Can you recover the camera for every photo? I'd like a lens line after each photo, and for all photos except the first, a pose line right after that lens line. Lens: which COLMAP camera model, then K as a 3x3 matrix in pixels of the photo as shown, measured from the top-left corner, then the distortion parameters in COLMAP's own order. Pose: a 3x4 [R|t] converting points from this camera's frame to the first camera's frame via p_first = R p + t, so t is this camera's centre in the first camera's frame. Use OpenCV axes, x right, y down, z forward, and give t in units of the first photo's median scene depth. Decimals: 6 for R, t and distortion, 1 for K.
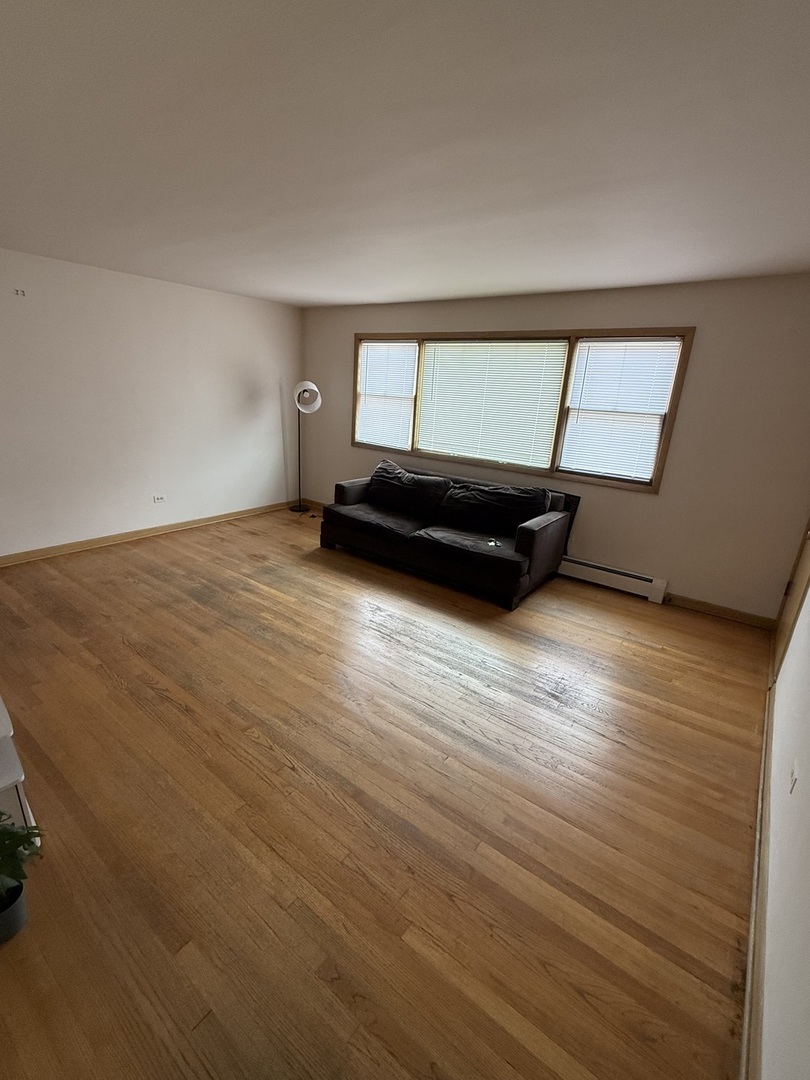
lens RADIAL K [[477.6, 0, 406.1], [0, 477.6, 541.1], [0, 0, 1]] dist [-0.011403, -0.000355]
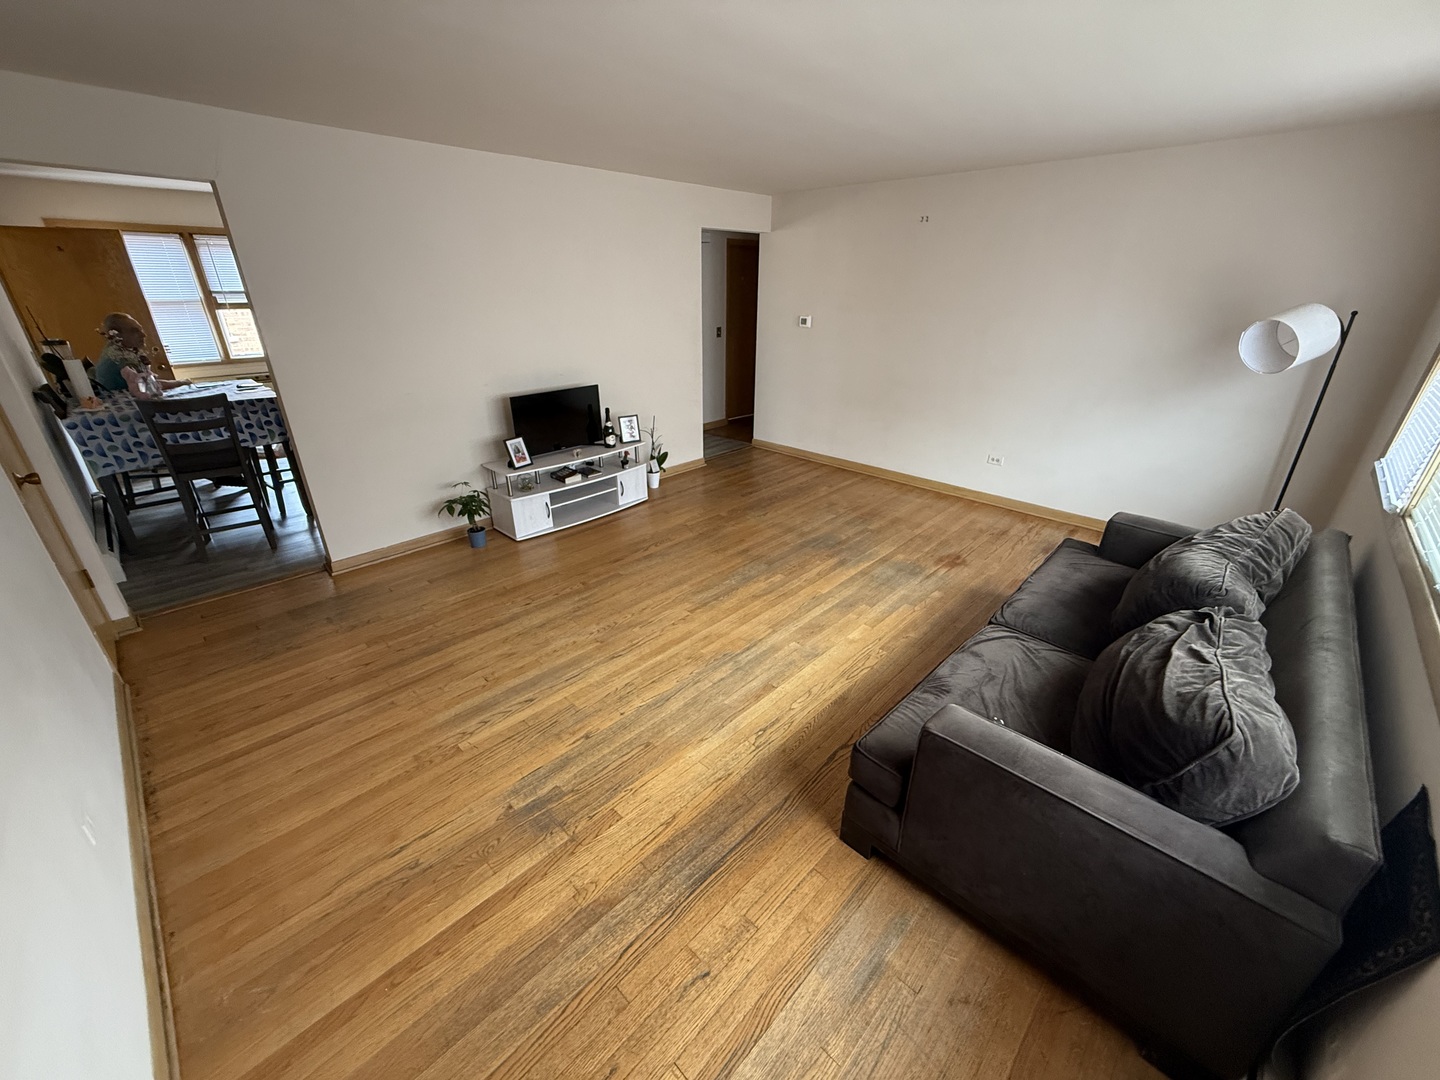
lens RADIAL K [[573.4, 0, 721.3], [0, 573.4, 542.7], [0, 0, 1]] dist [-0.007240, -0.000625]
pose [[-0.121574, 0.362119, -0.924170, 0.610245], [-0.318775, 0.867509, 0.381852, -0.245856], [0.940001, 0.341025, 0.009968, 0.795404]]
